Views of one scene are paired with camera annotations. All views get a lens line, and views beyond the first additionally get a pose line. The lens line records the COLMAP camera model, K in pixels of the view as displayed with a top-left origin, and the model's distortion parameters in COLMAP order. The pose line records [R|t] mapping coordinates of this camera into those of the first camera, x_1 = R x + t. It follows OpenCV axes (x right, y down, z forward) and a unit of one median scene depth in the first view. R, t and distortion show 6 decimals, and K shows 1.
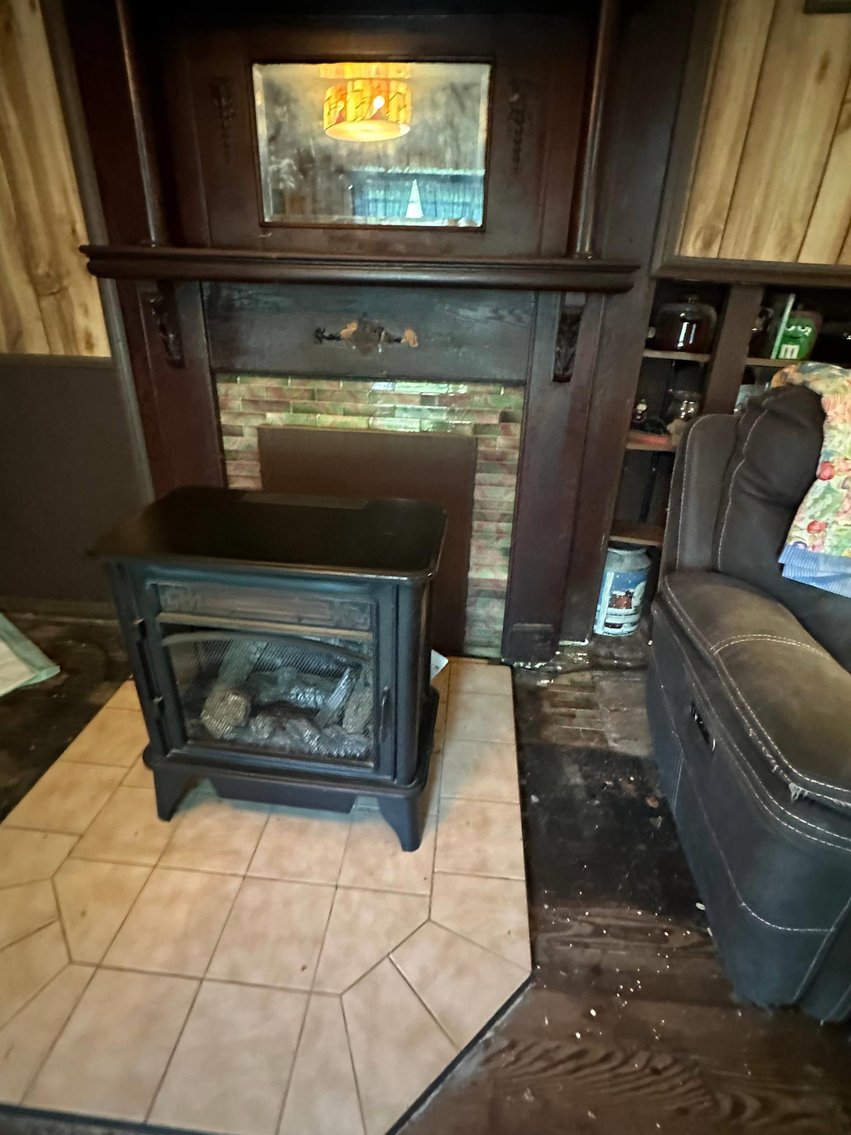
lens RADIAL K [[555.5, 0, 429.1], [0, 555.5, 562.9], [0, 0, 1]] dist [-0.000177, -0.006772]
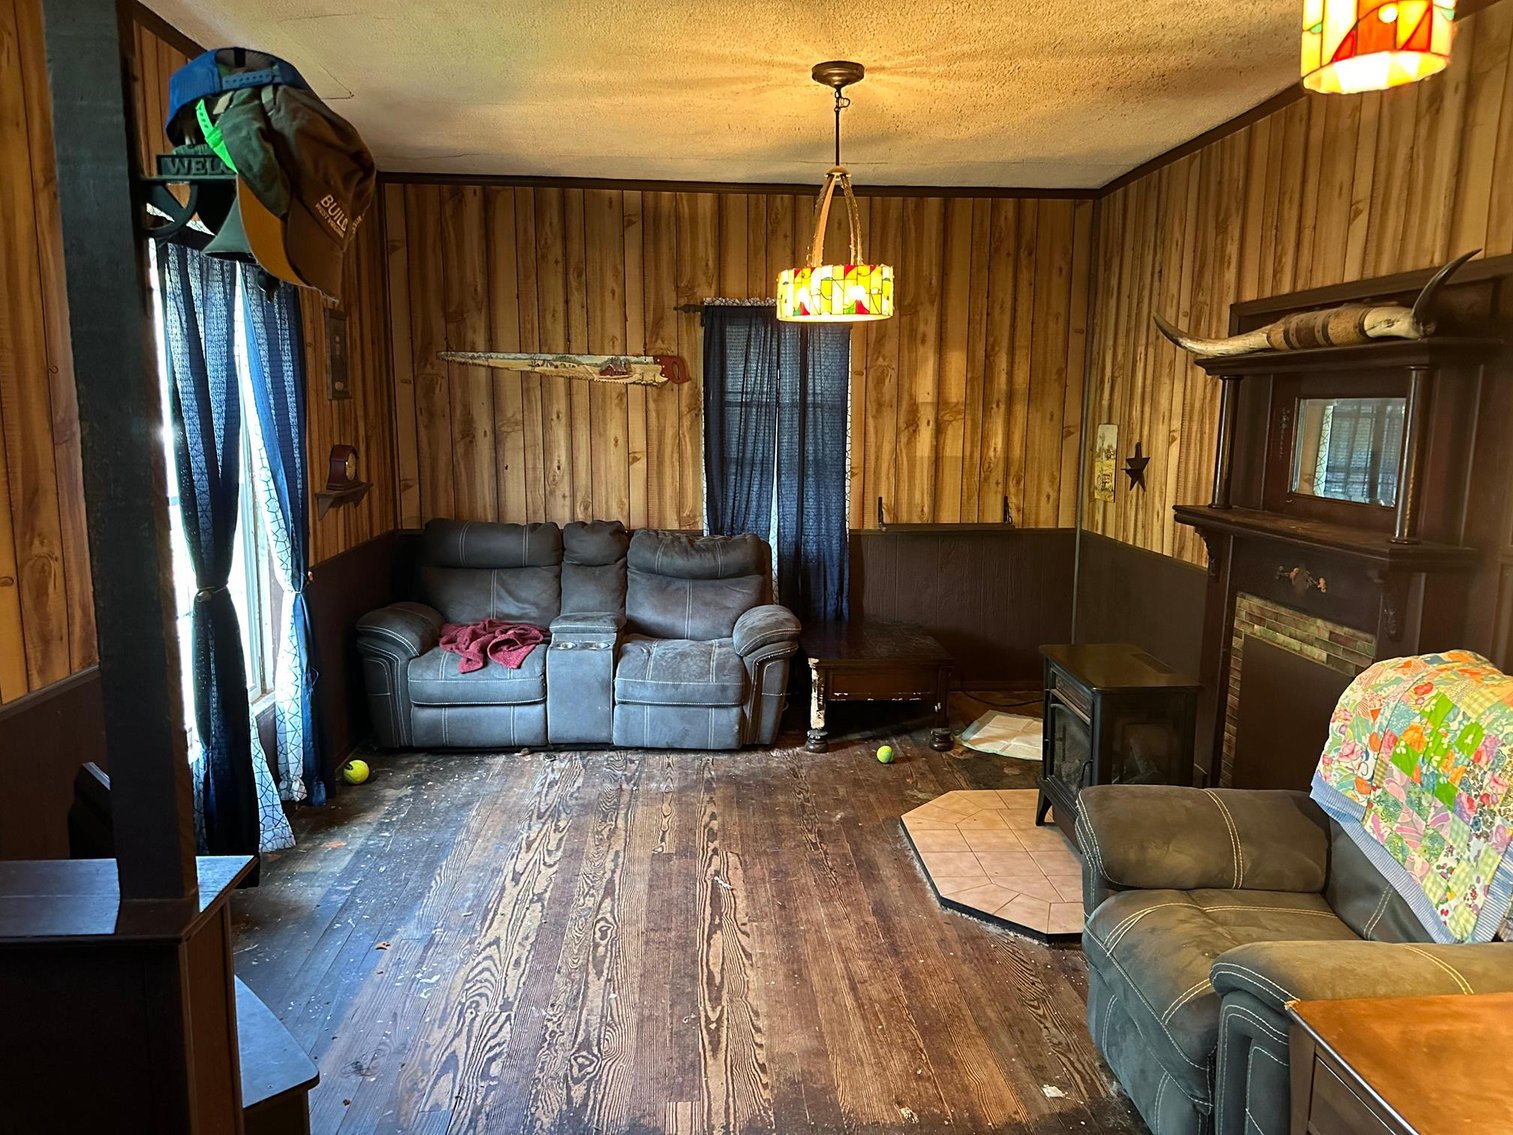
lens RADIAL K [[1049.0, 0, 770.9], [0, 1049.0, 563.0], [0, 0, 1]] dist [0.149431, -0.204662]
pose [[0.154902, 0.116865, -0.980993, 1.962588], [-0.436883, 0.898712, 0.038078, -0.007538], [0.886080, 0.422681, 0.190269, -0.512752]]
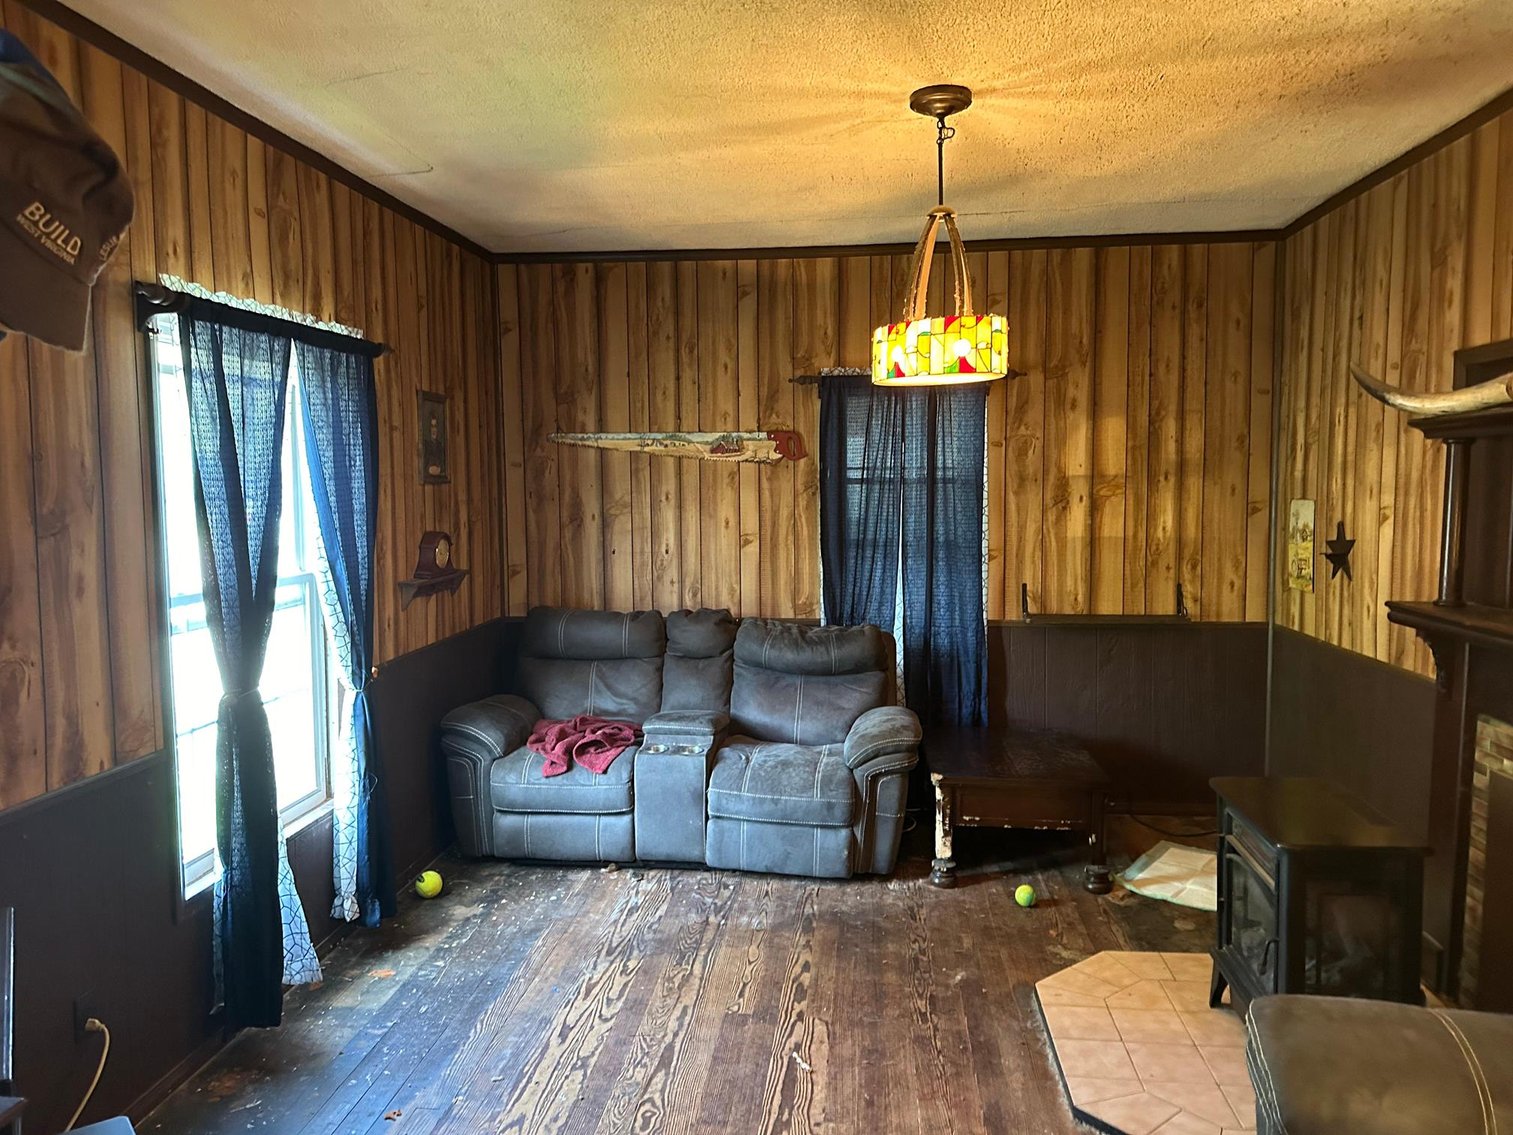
lens RADIAL K [[1052.9, 0, 754.4], [0, 1052.9, 553.6], [0, 0, 1]] dist [0.140119, -0.204766]
pose [[-0.027862, 0.035304, -0.998988, 1.641464], [-0.433663, 0.900005, 0.043901, -0.108060], [0.900644, 0.434448, -0.009766, -0.322776]]
